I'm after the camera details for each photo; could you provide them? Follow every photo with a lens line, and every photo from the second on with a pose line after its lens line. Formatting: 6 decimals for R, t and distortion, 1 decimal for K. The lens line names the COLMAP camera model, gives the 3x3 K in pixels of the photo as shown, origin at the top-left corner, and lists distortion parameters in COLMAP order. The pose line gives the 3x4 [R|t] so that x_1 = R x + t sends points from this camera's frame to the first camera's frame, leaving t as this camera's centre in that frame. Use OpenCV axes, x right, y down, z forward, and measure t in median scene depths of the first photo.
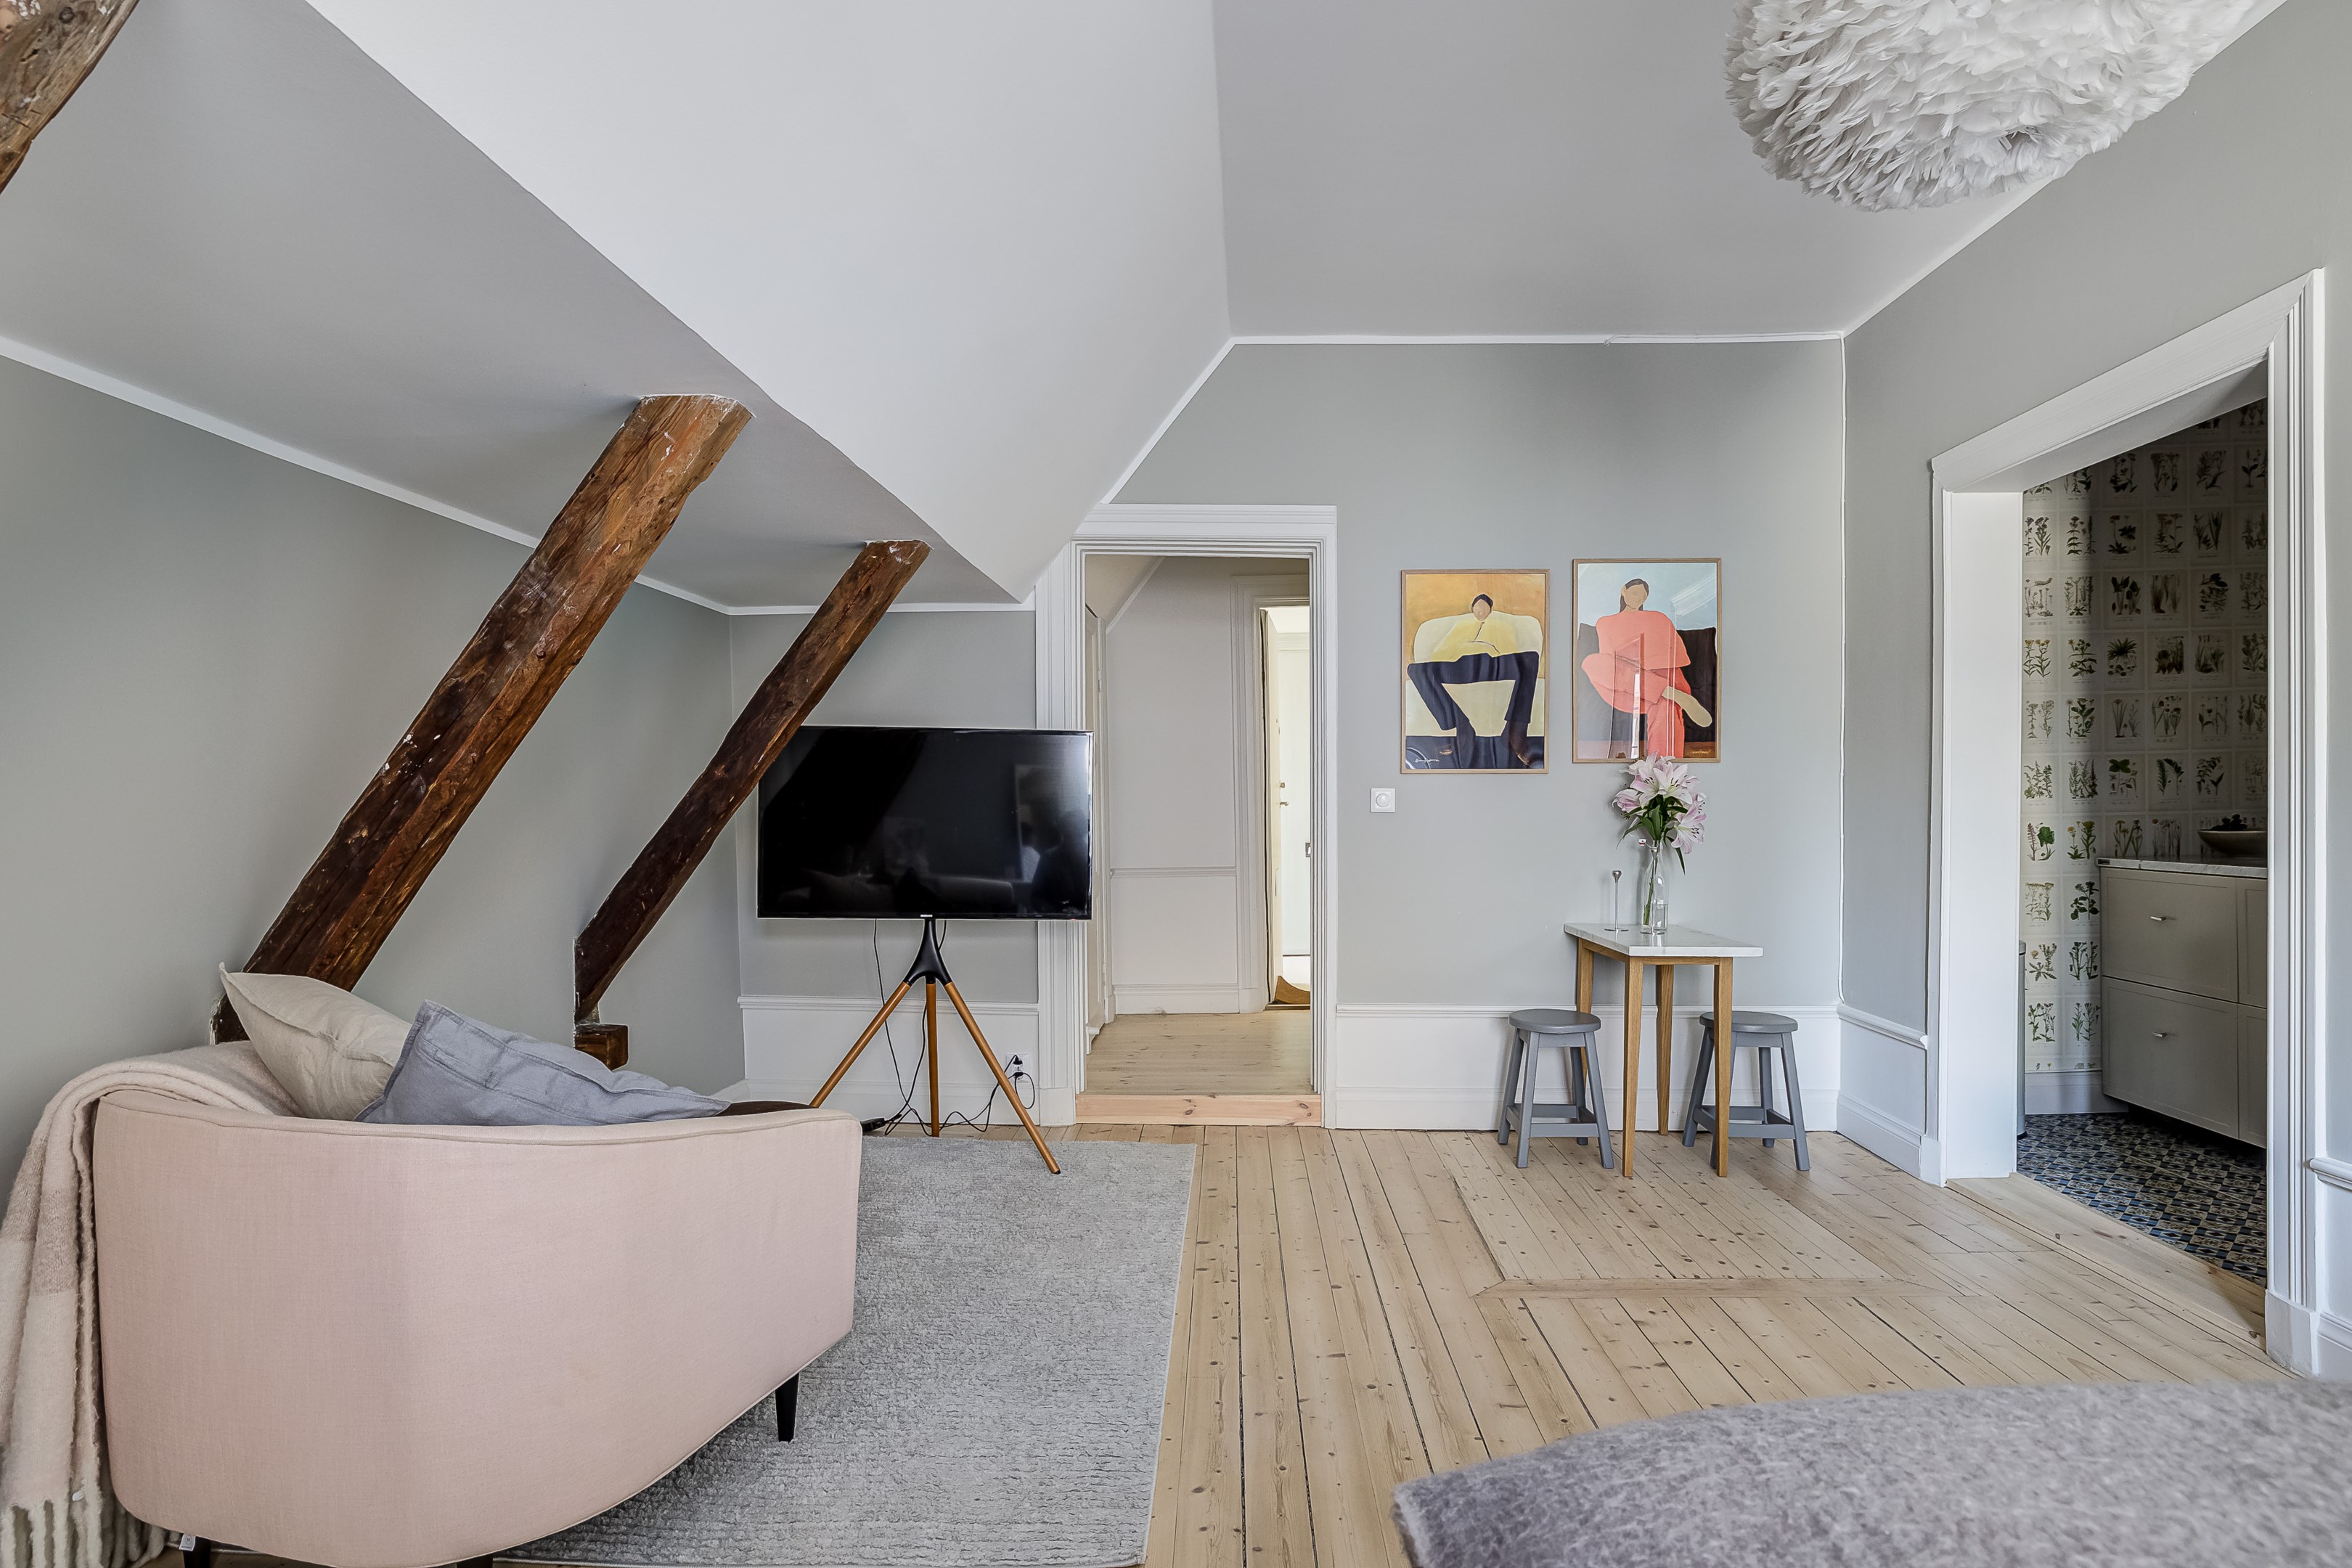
lens RADIAL K [[1191.6, 0, 1197.8], [0, 1191.6, 806.9], [0, 0, 1]] dist [-0.013919, 0.002360]
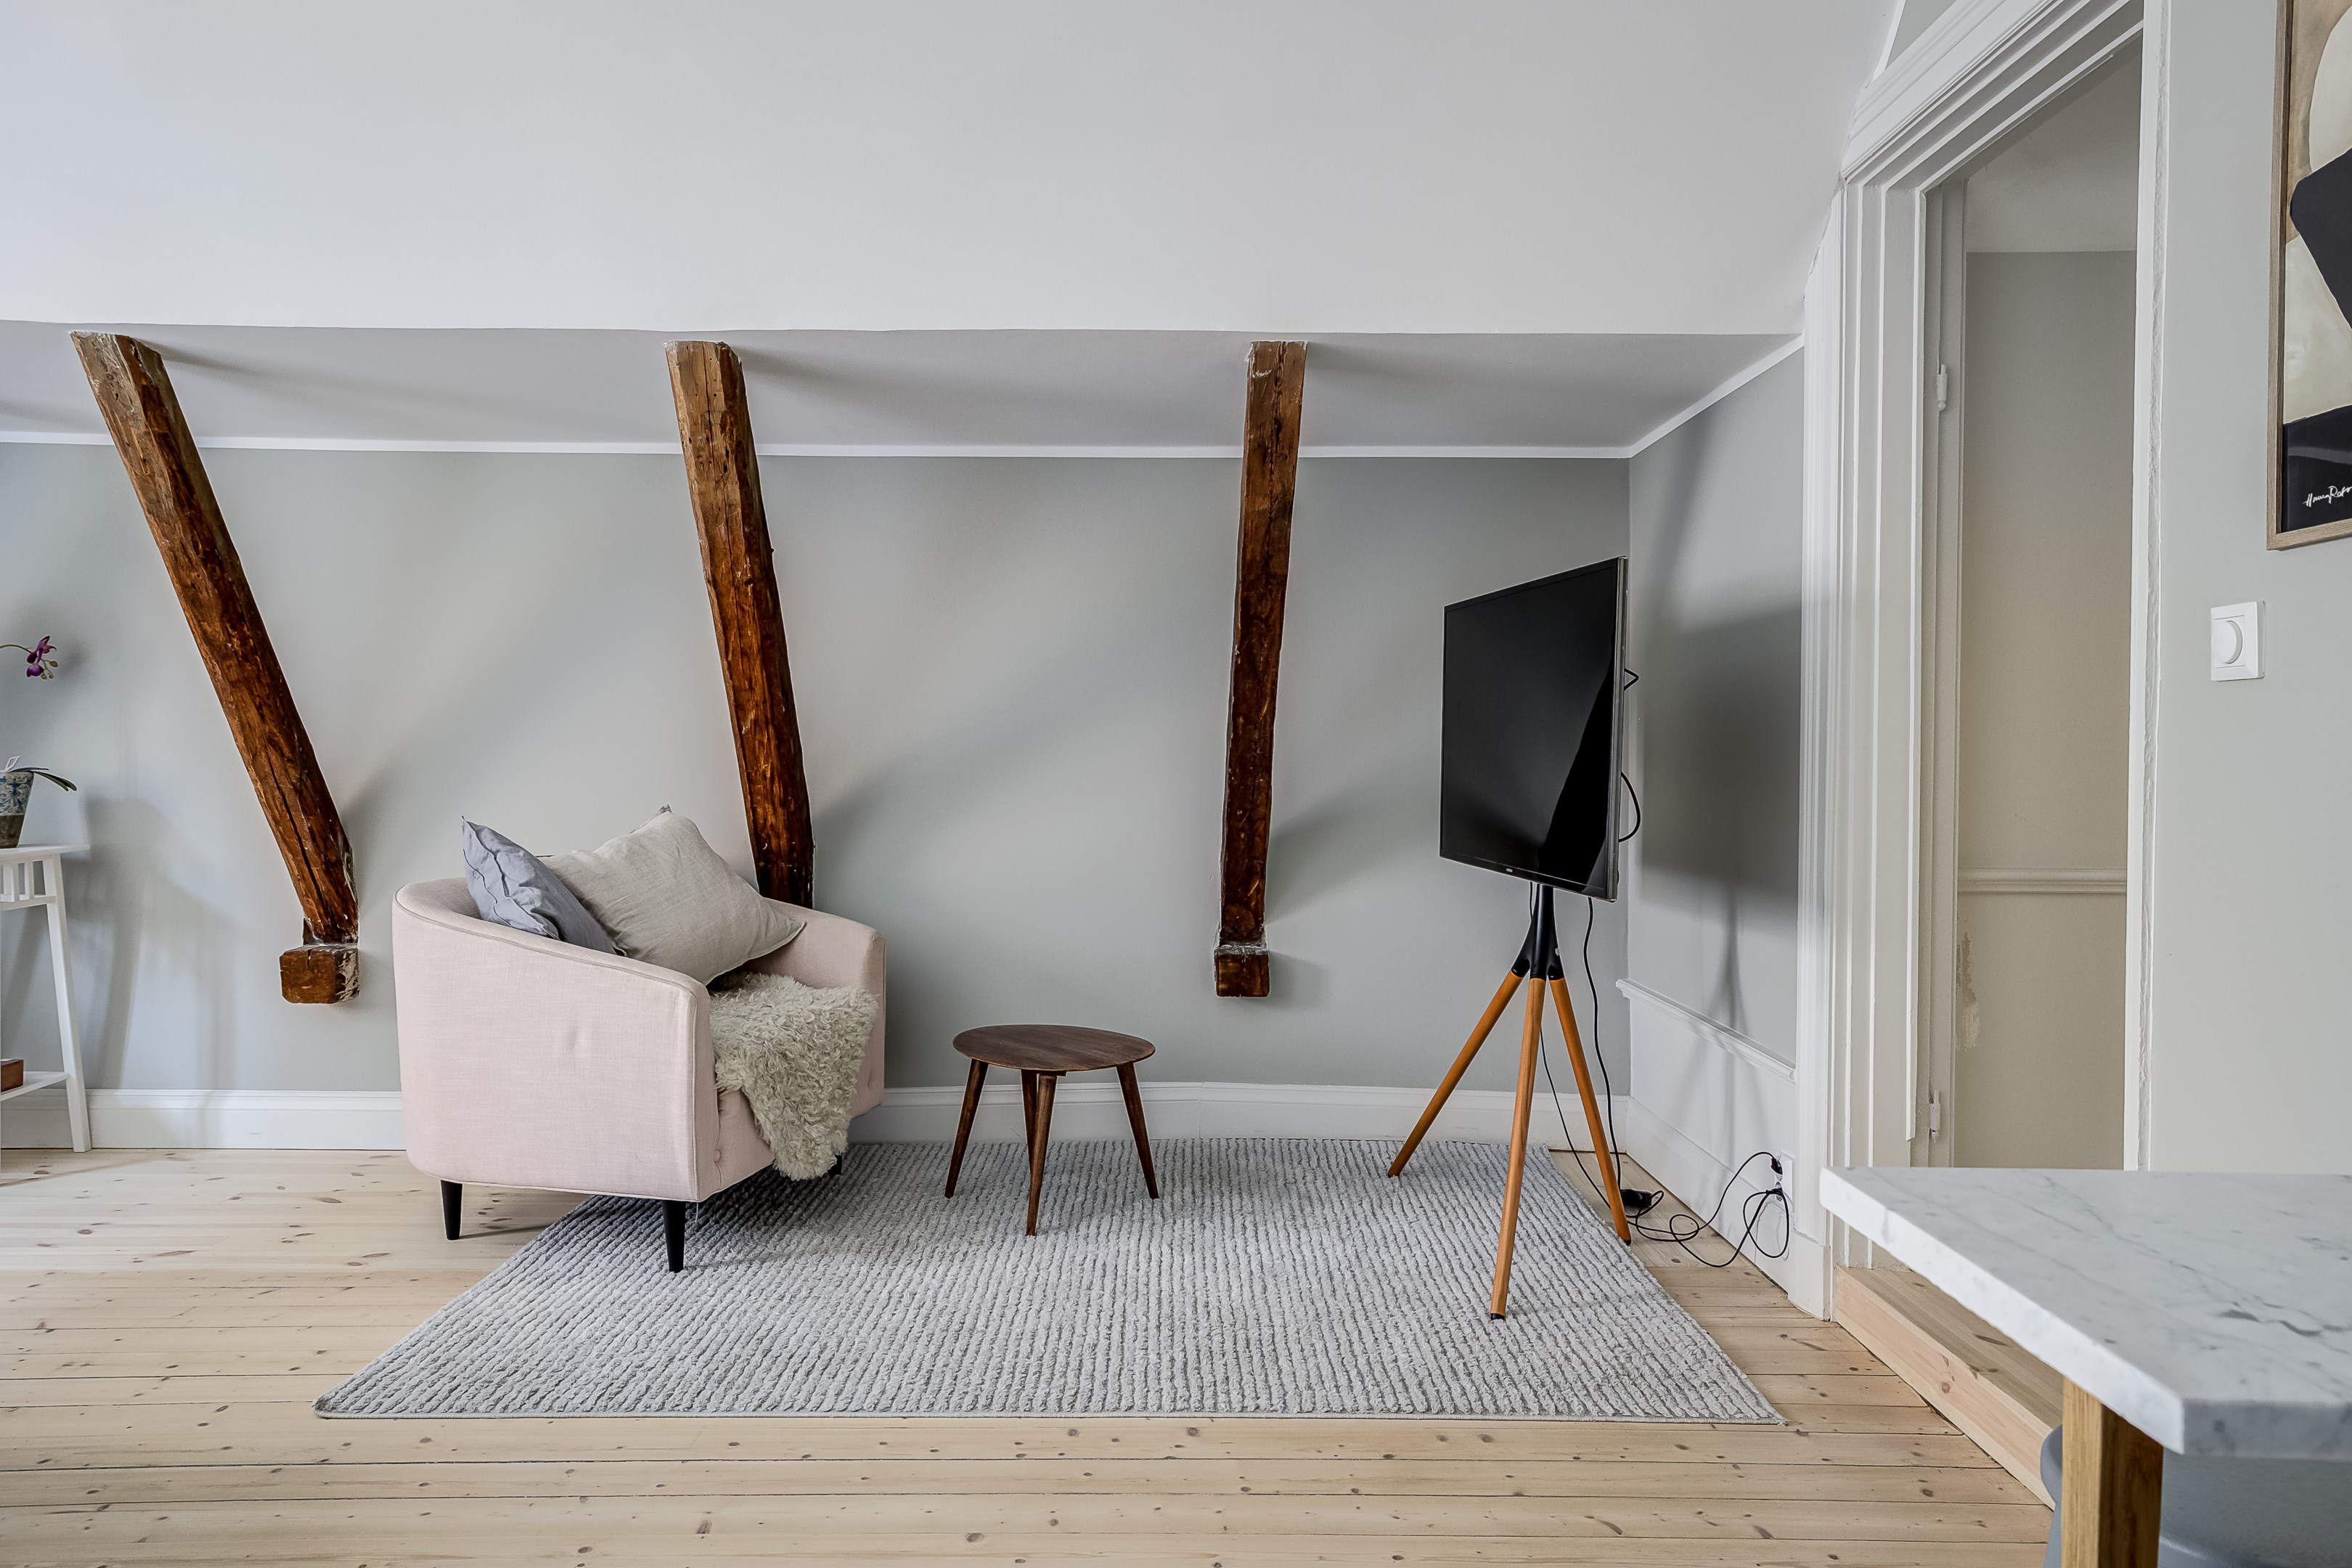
lens RADIAL K [[1632.2, 0, 1280.2], [0, 1632.2, 780.0], [0, 0, 1]] dist [0.012348, 0.001526]
pose [[0.059343, 0.010729, -0.998180, 0.579612], [-0.013955, 0.999853, 0.009918, 0.030493], [0.998140, 0.013341, 0.059484, 0.722415]]
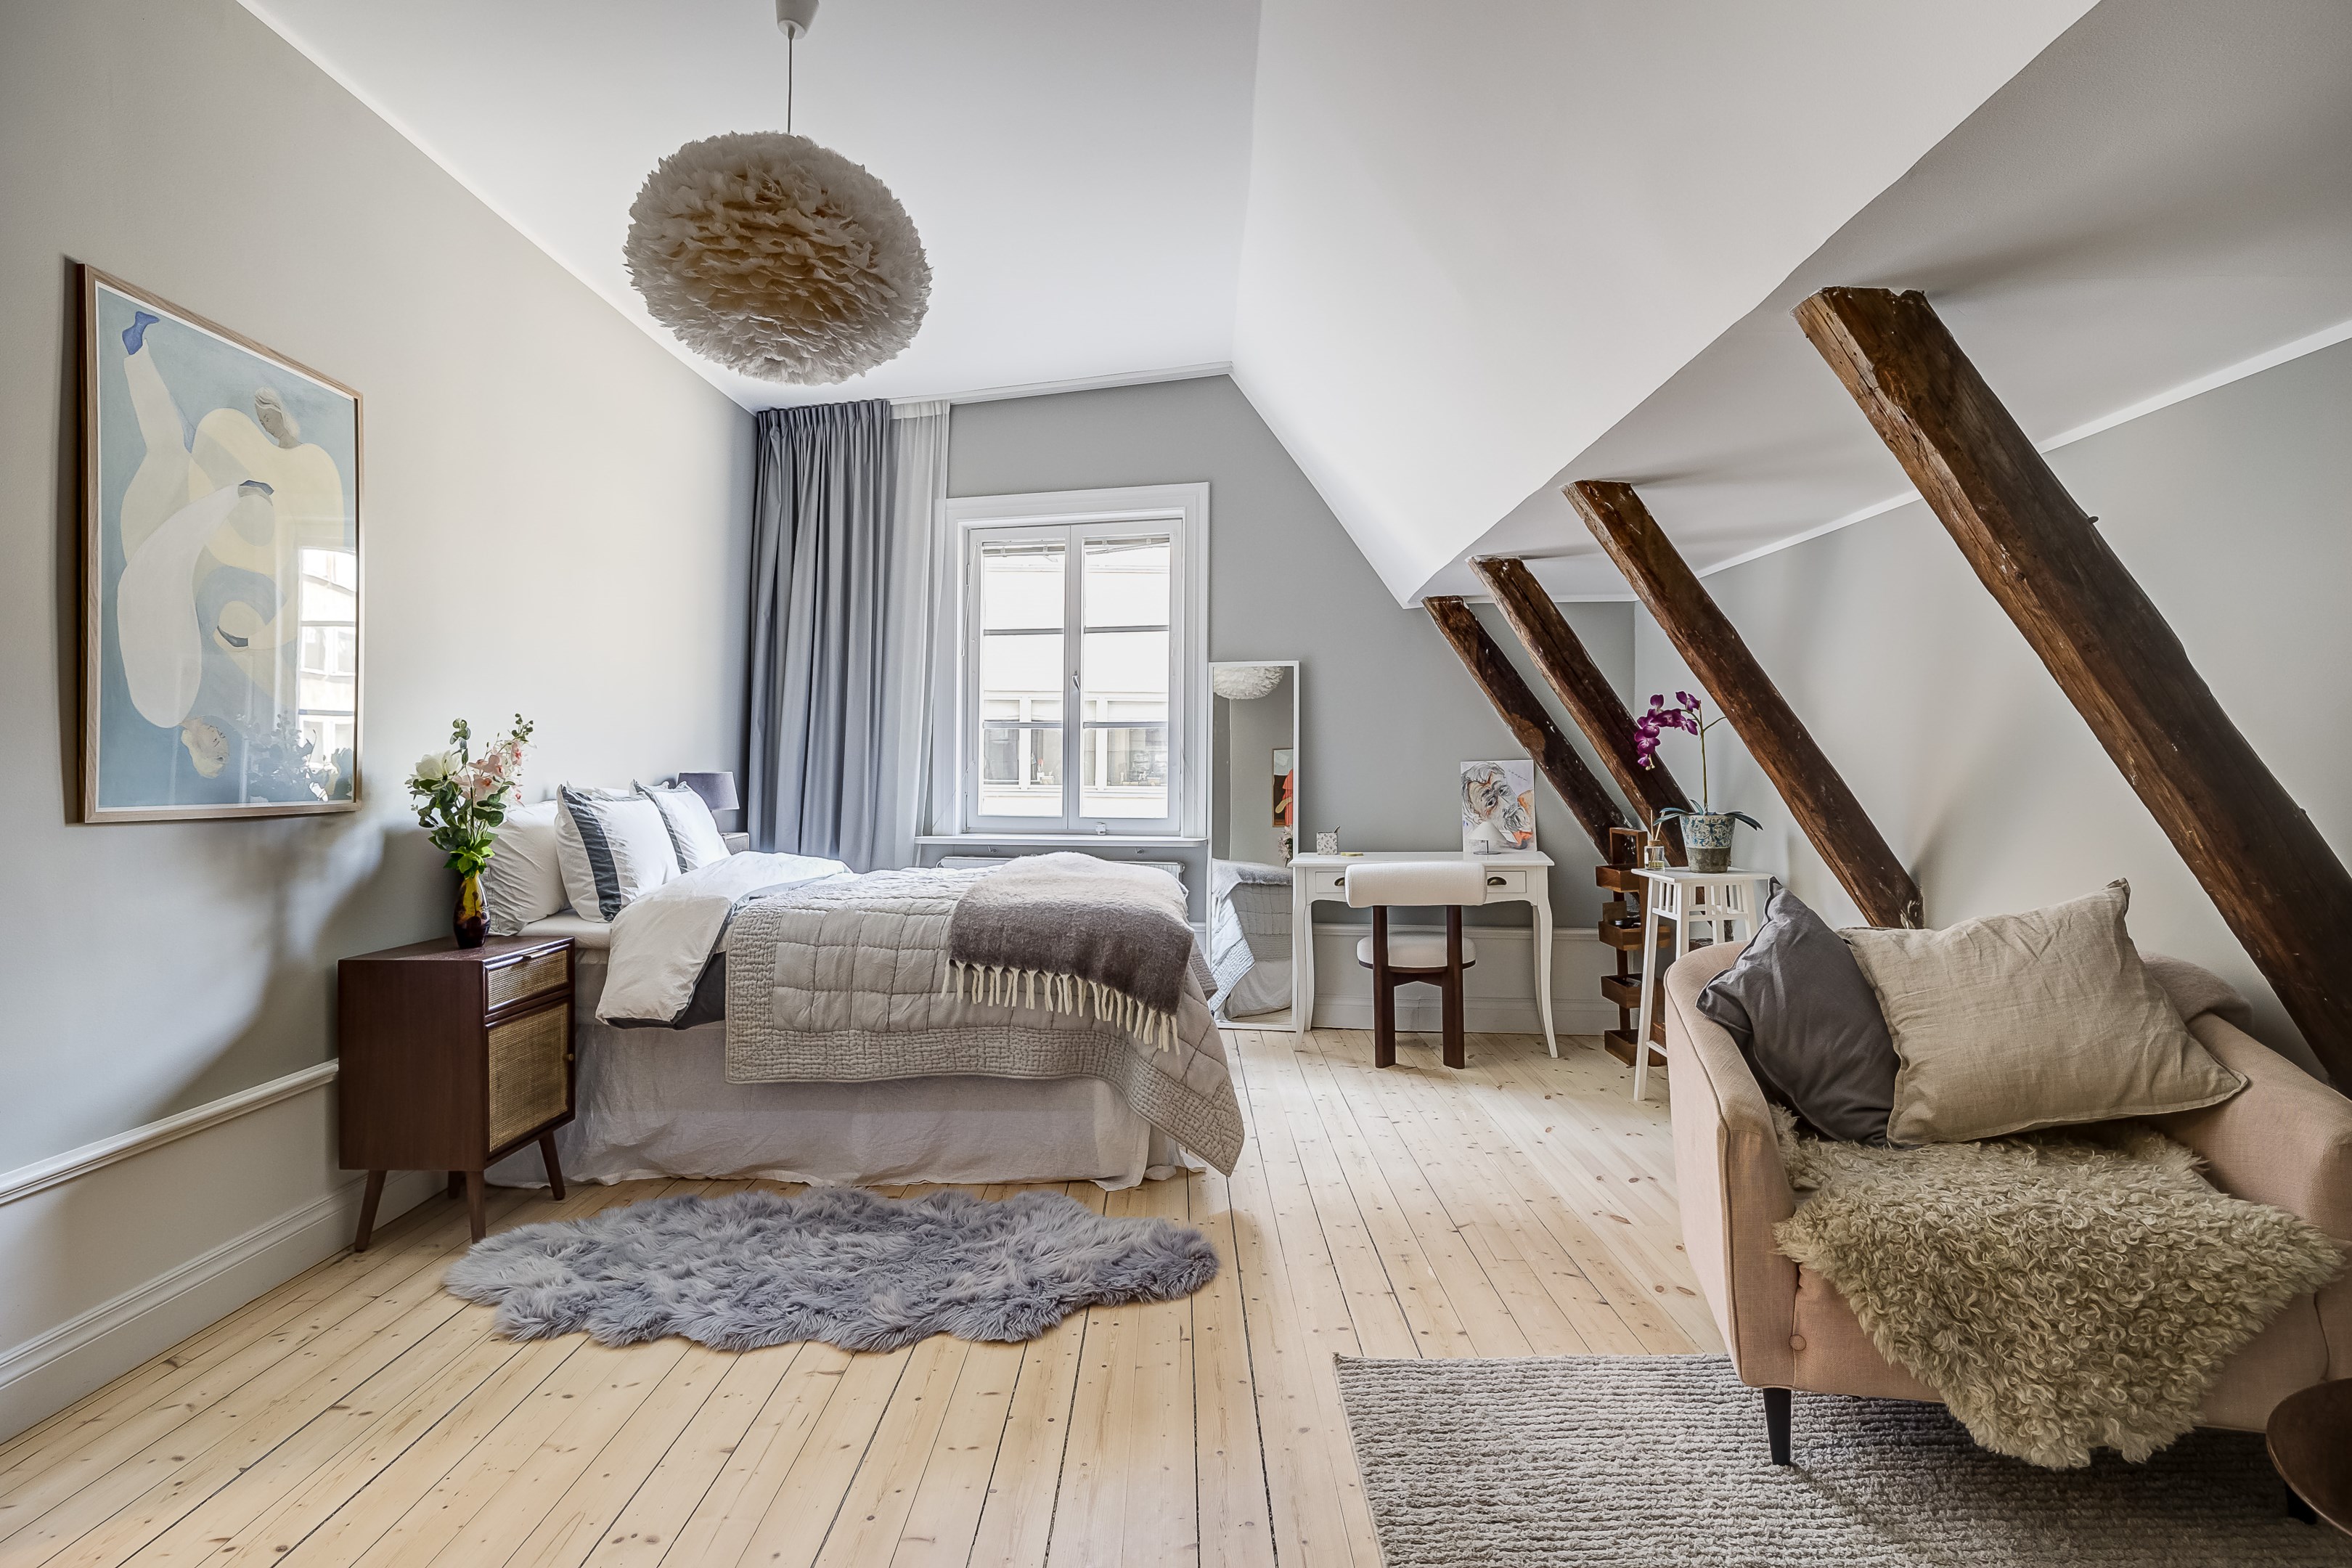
lens RADIAL K [[1191.6, 0, 1107.8], [0, 1191.6, 775.4], [0, 0, 1]] dist [-0.013919, 0.002360]
pose [[-0.999476, 0.016083, 0.028093, 0.067742], [0.016187, 0.999863, 0.003461, 0.007622], [-0.028034, 0.003914, -0.999599, 0.930343]]
